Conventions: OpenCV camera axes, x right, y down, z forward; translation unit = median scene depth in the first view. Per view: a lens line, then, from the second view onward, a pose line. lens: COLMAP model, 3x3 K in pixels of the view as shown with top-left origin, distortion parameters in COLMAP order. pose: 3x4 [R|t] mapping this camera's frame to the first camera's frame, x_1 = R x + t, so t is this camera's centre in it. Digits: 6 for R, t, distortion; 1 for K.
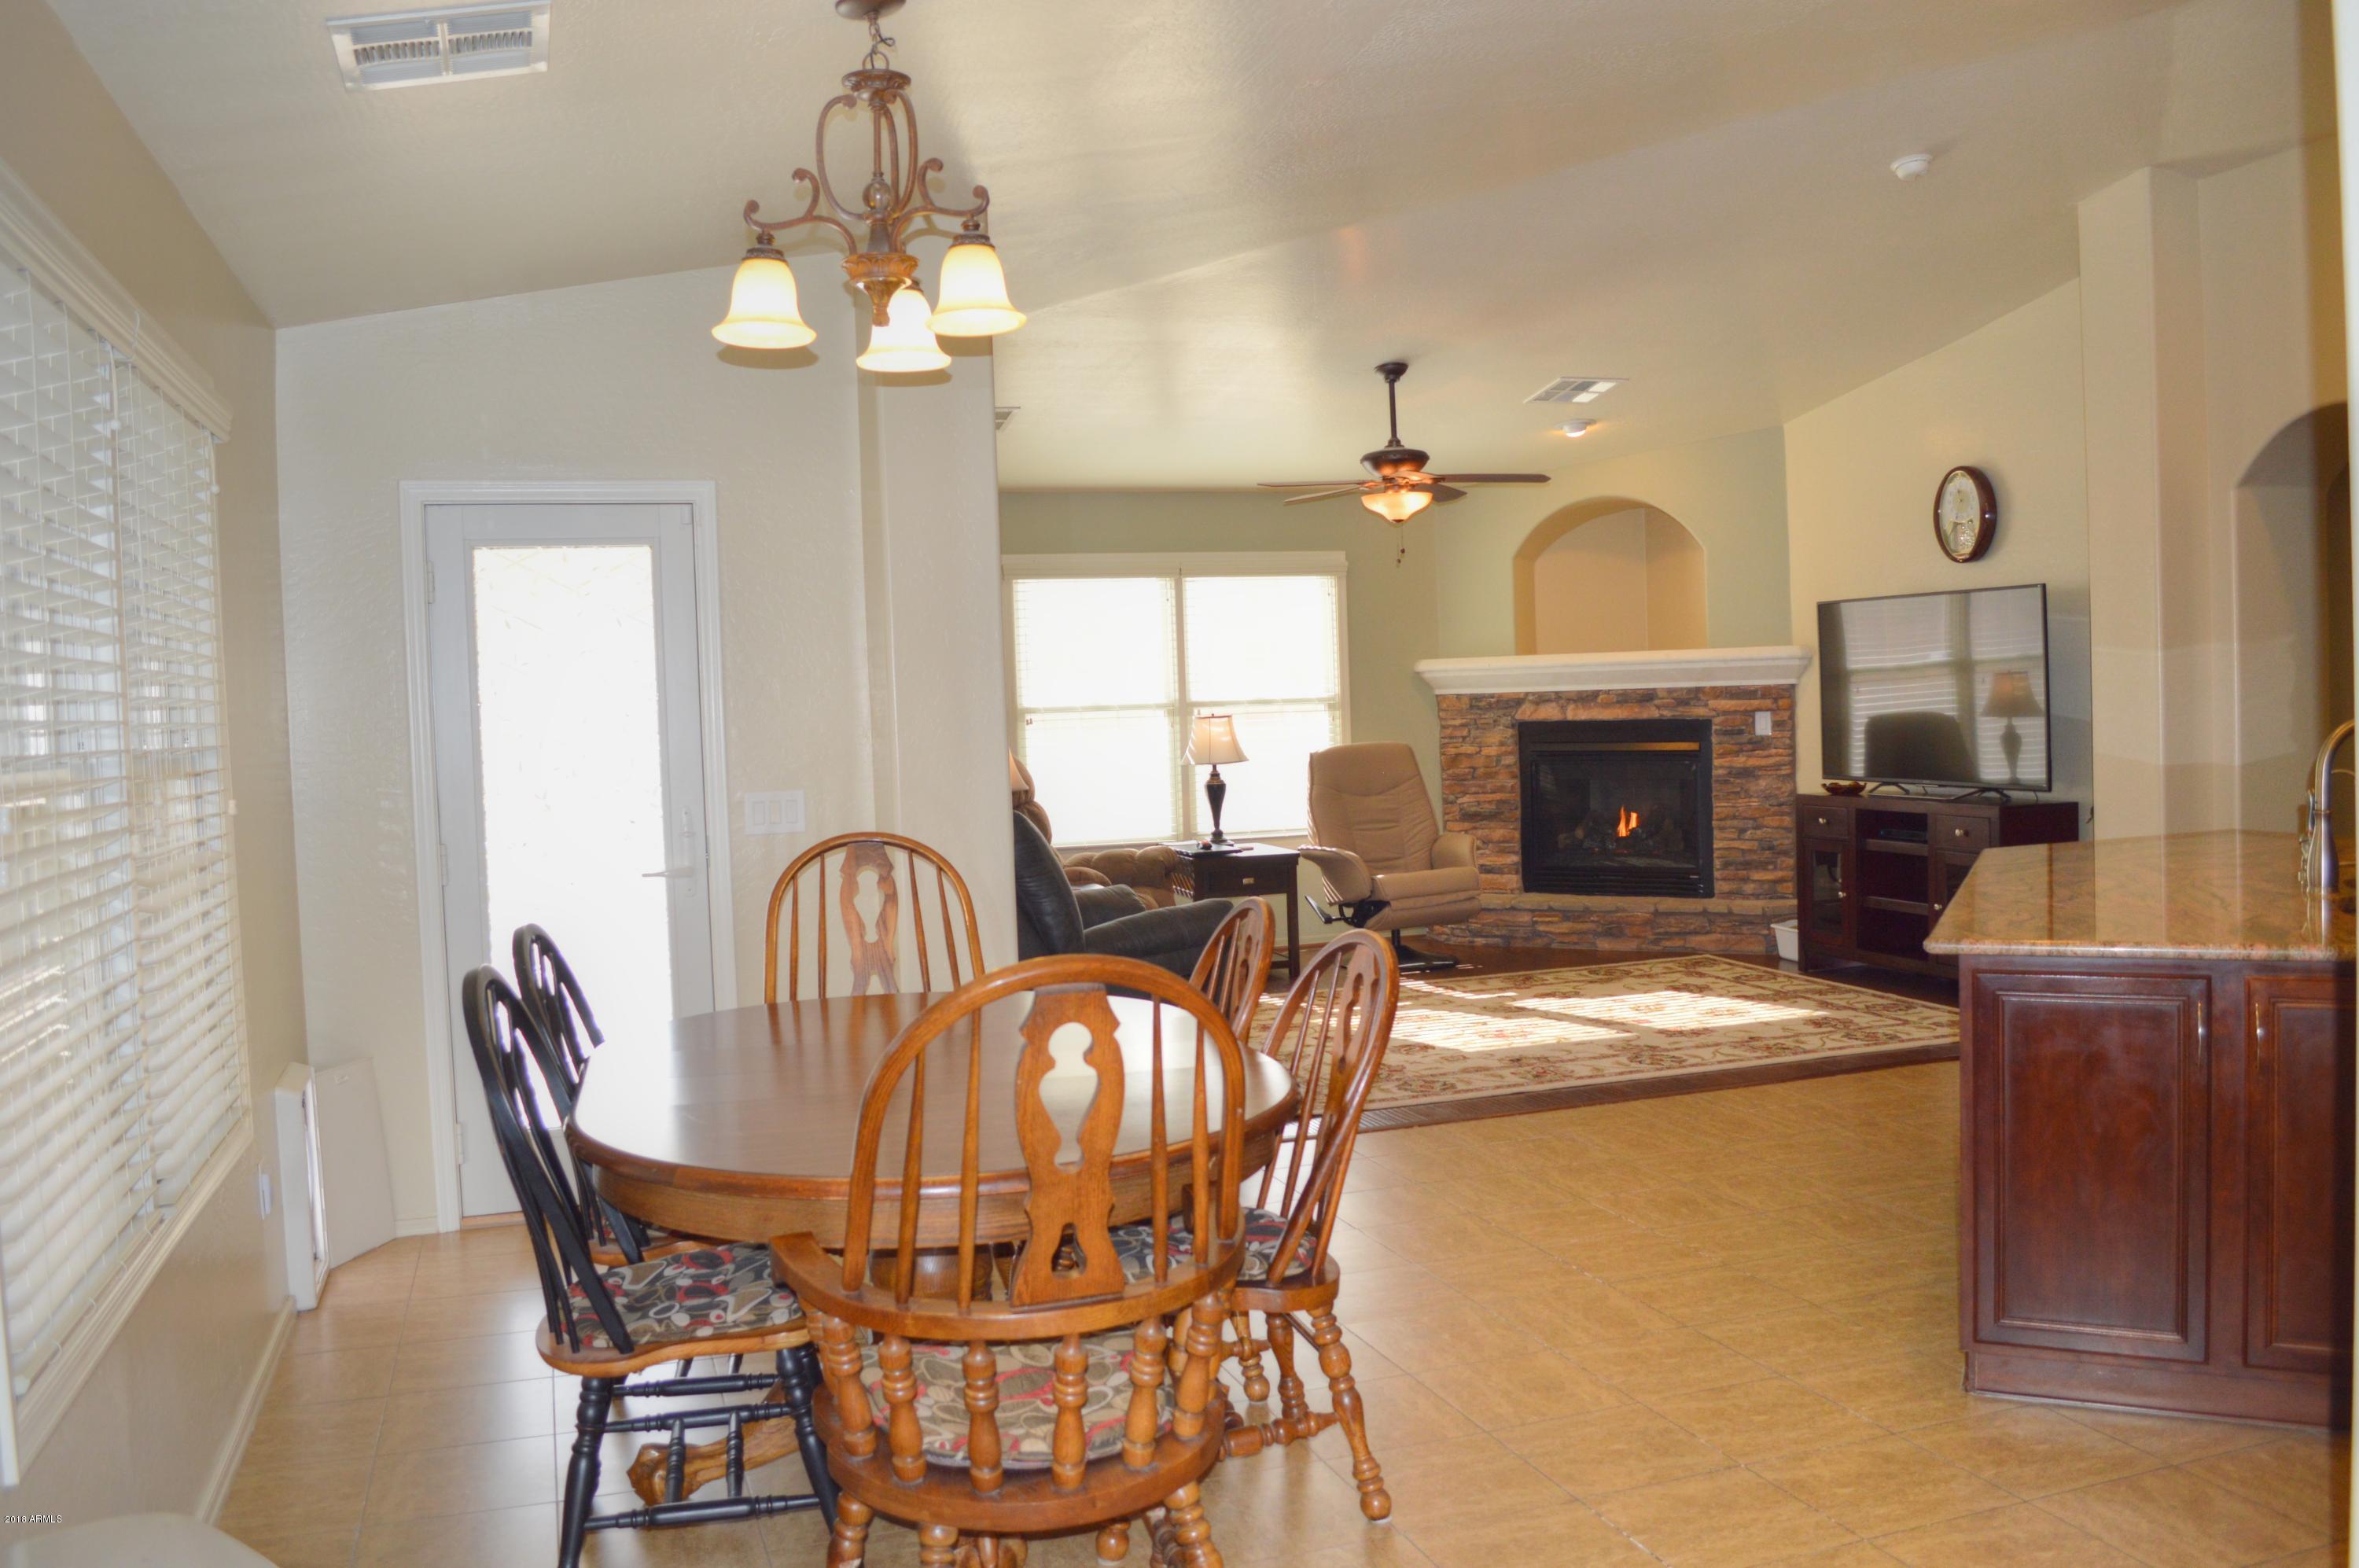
lens RADIAL K [[1887.9, 0, 1166.3], [0, 1887.9, 773.7], [0, 0, 1]] dist [-0.080072, 0.006144]
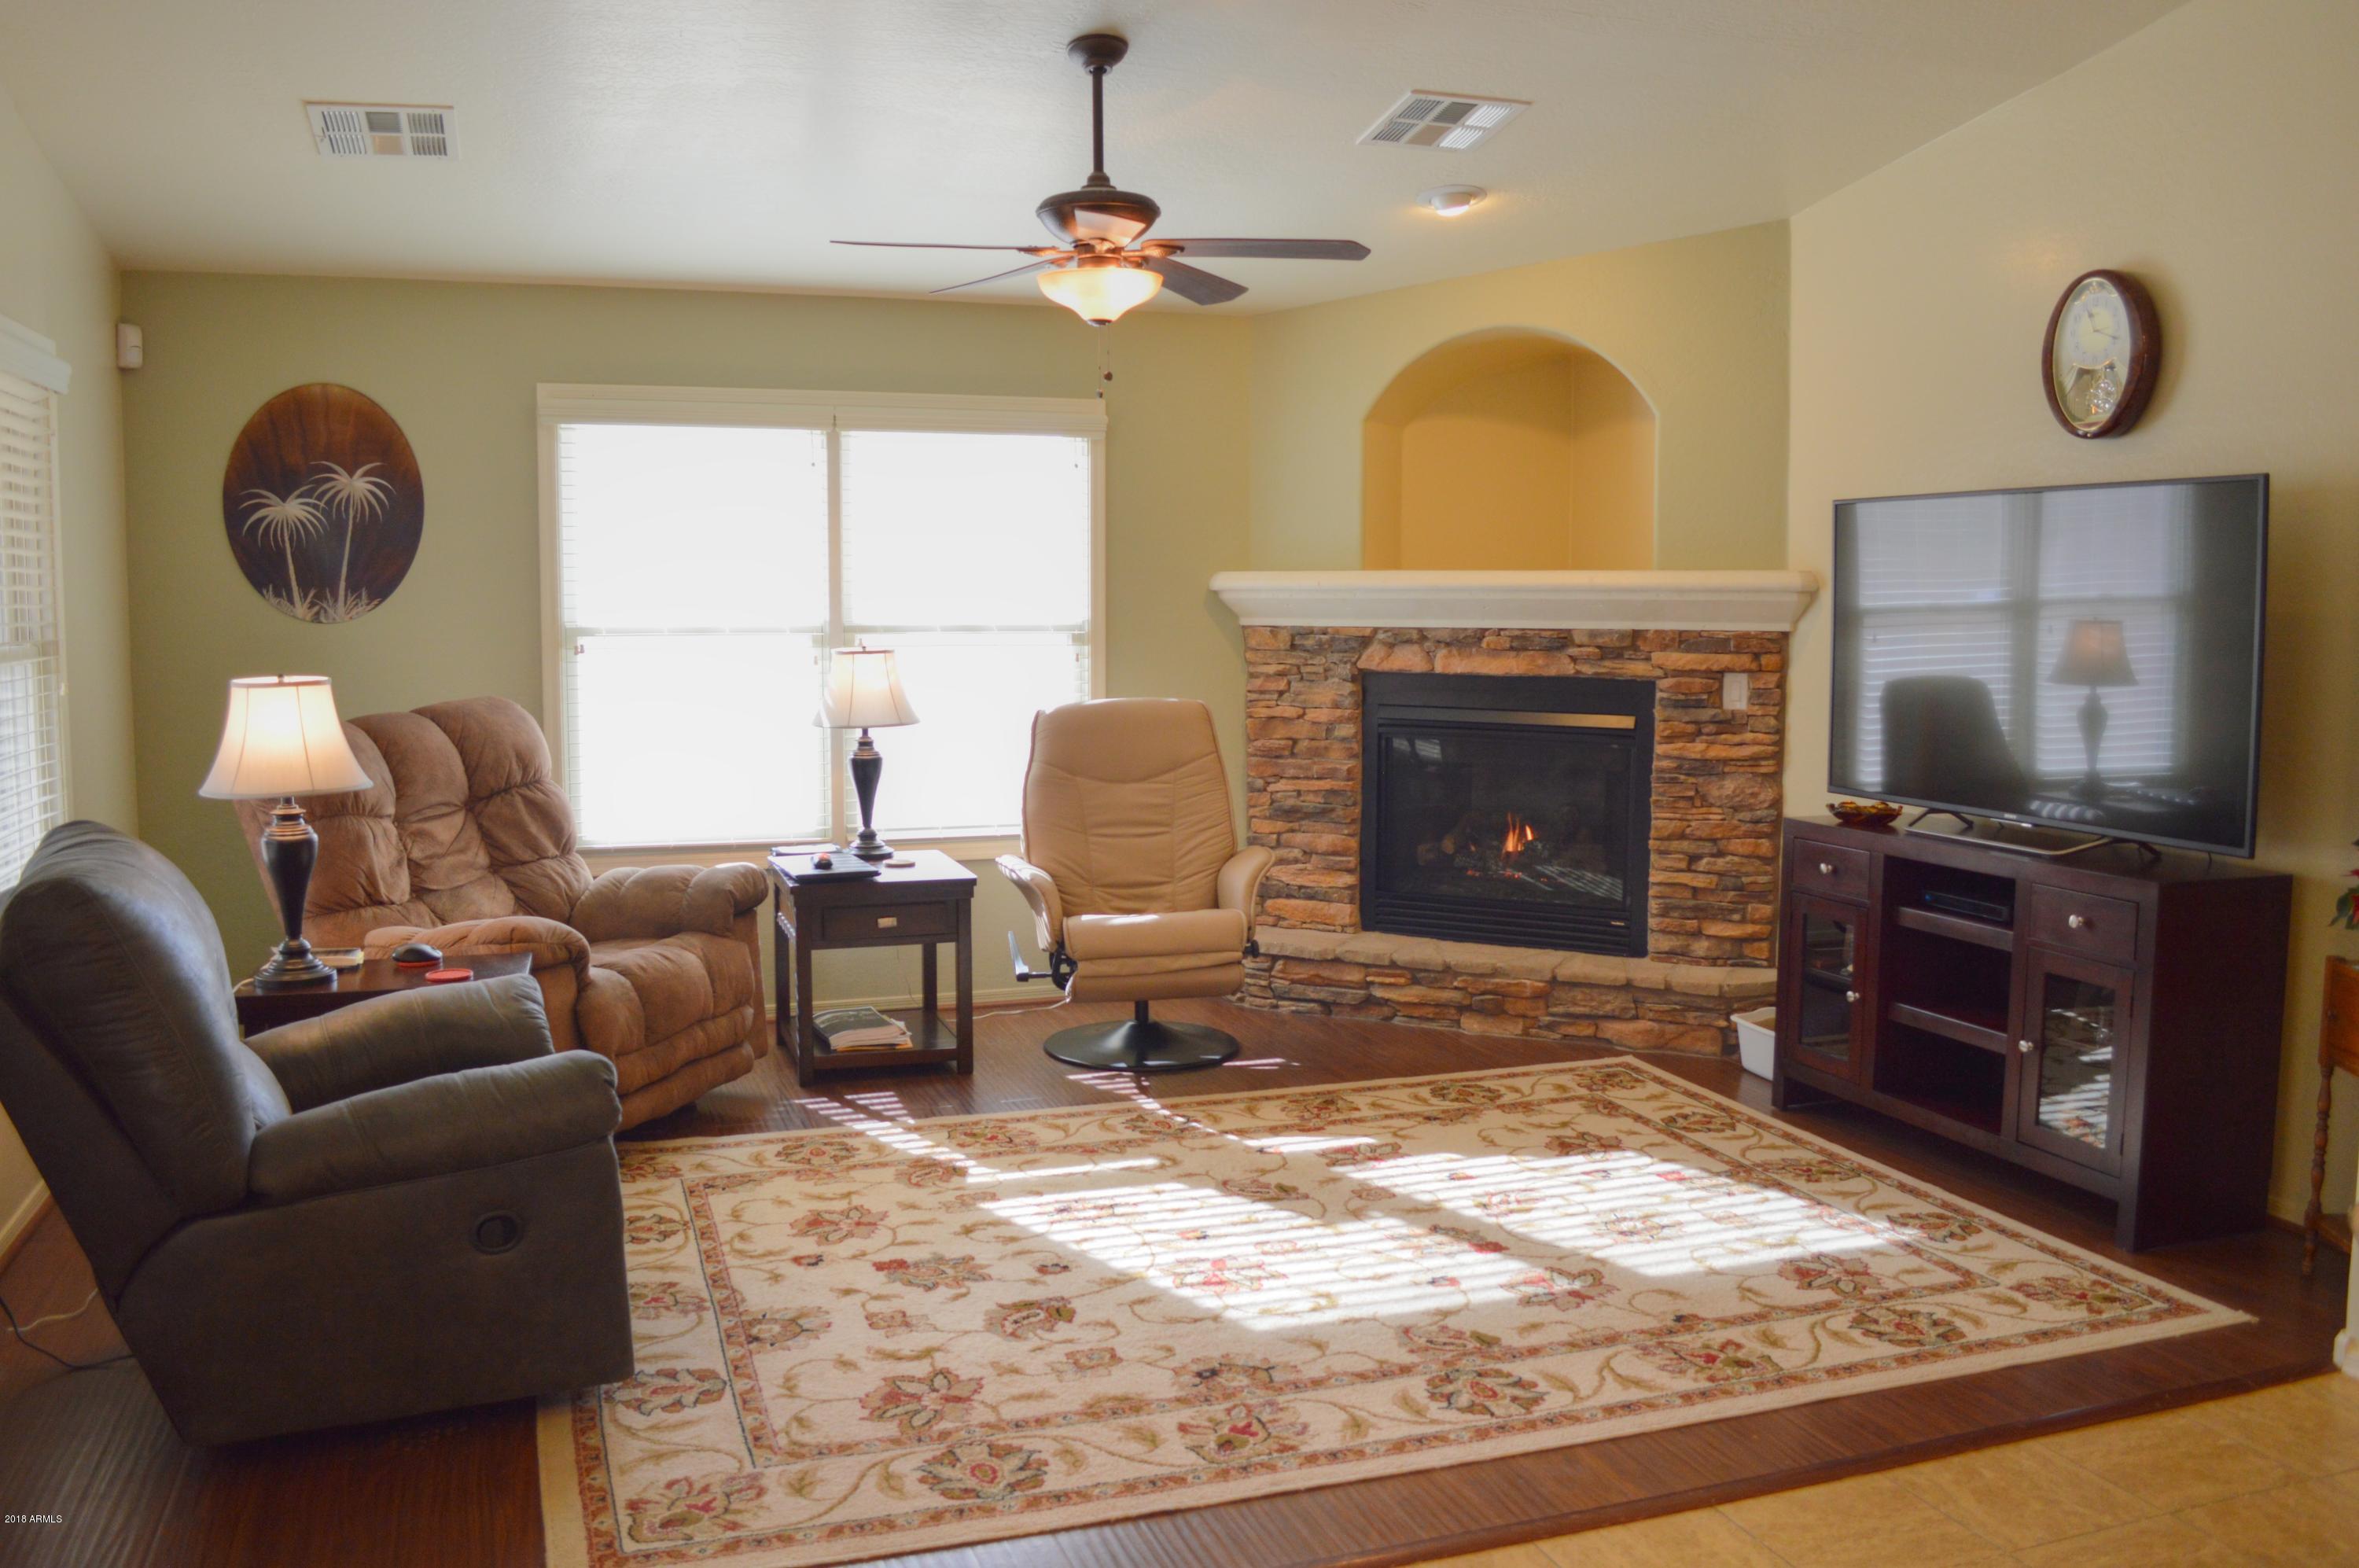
lens RADIAL K [[1887.9, 0, 1166.3], [0, 1887.9, 773.7], [0, 0, 1]] dist [-0.080072, 0.006144]
pose [[0.999305, 0.034153, 0.014967, 0.116366], [-0.034873, 0.998100, 0.050797, -0.024539], [-0.013204, -0.051283, 0.998597, 0.363726]]
